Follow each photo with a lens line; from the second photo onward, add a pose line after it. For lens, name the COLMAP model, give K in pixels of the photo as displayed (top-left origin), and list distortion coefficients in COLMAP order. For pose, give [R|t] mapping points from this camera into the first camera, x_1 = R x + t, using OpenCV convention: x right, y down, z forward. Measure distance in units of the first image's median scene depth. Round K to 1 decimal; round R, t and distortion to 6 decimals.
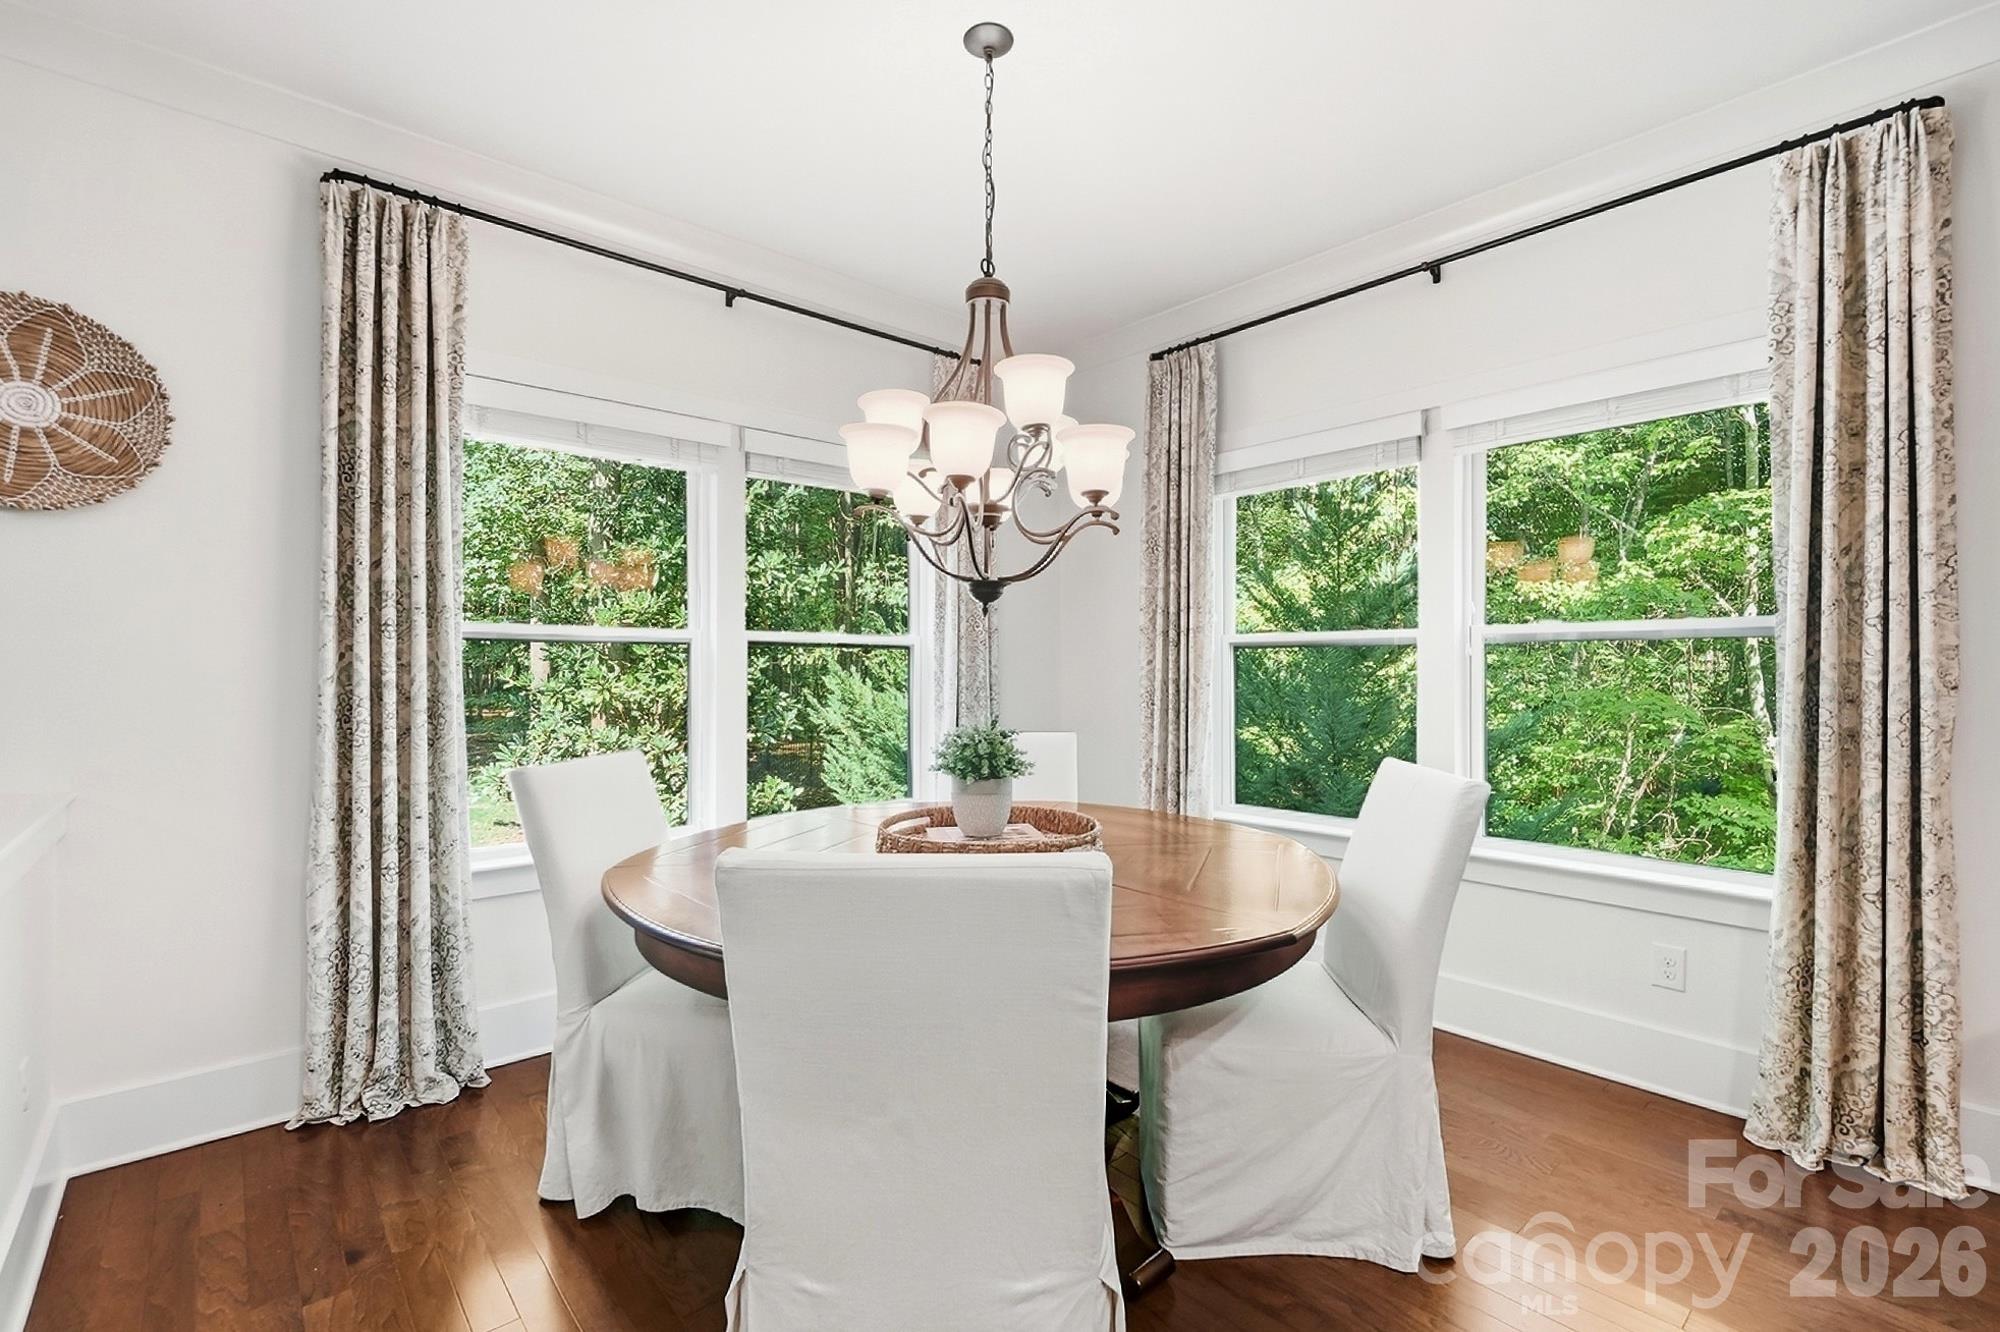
lens RADIAL K [[885.2, 0, 998.7], [0, 885.2, 668.7], [0, 0, 1]] dist [-0.002952, 0.000263]
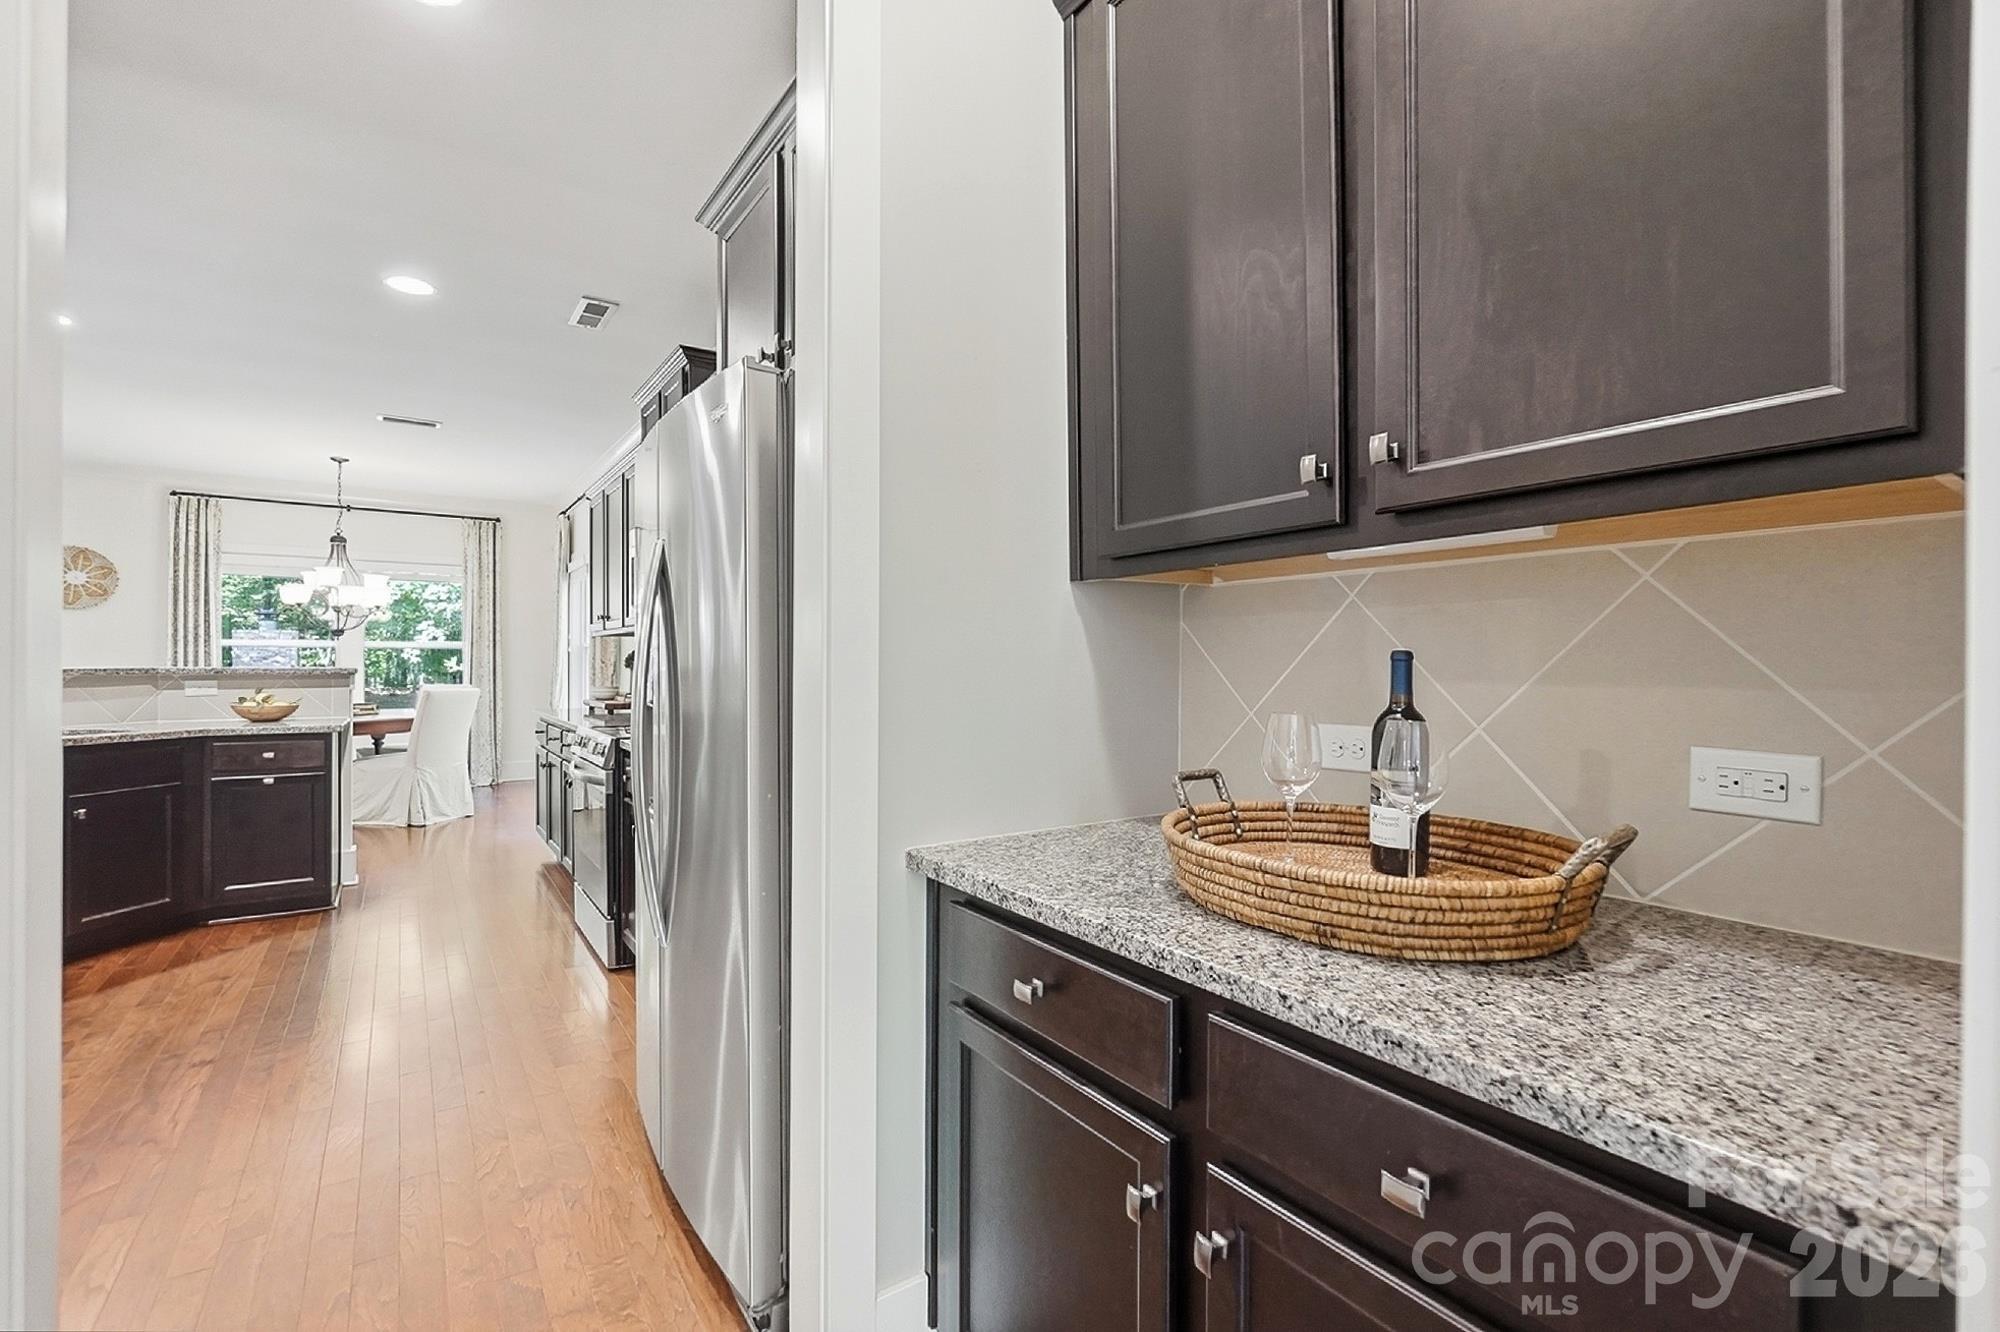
lens RADIAL K [[885.2, 0, 1010.1], [0, 885.2, 665.3], [0, 0, 1]] dist [-0.002952, 0.000263]
pose [[0.992240, 0.006192, -0.124181, 2.336378], [-0.005721, 0.999975, 0.004151, -0.000879], [0.124204, -0.003408, 0.992251, -1.553050]]
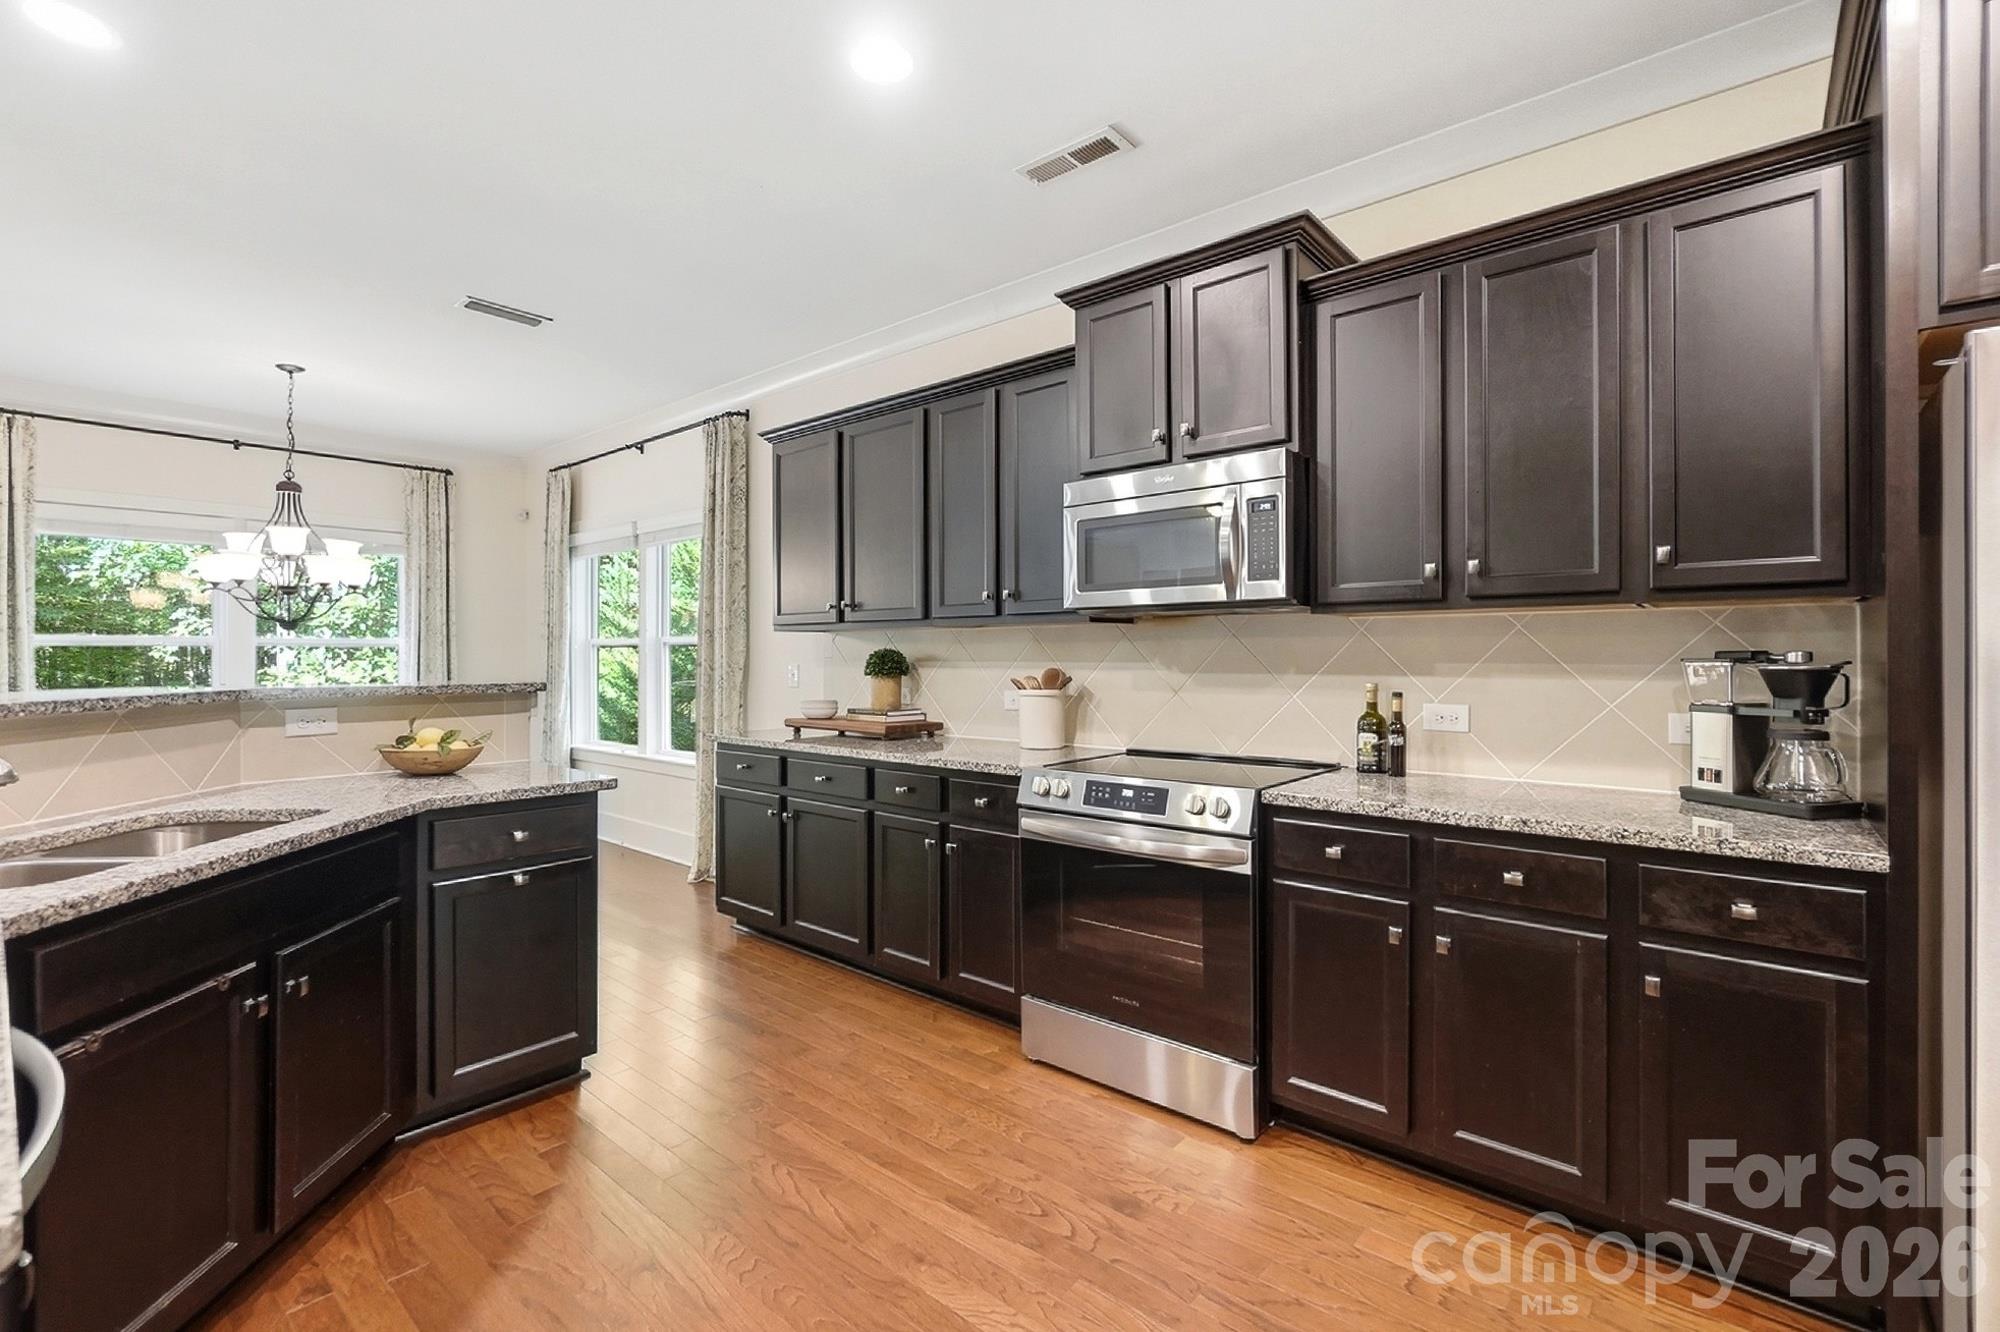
lens RADIAL K [[885.2, 0, 995.1], [0, 885.2, 656.4], [0, 0, 1]] dist [-0.002952, 0.000263]
pose [[0.991230, -0.000730, 0.132149, 1.176636], [0.000270, 0.999994, 0.003499, -0.018222], [-0.132151, -0.003433, 0.991224, -1.130616]]
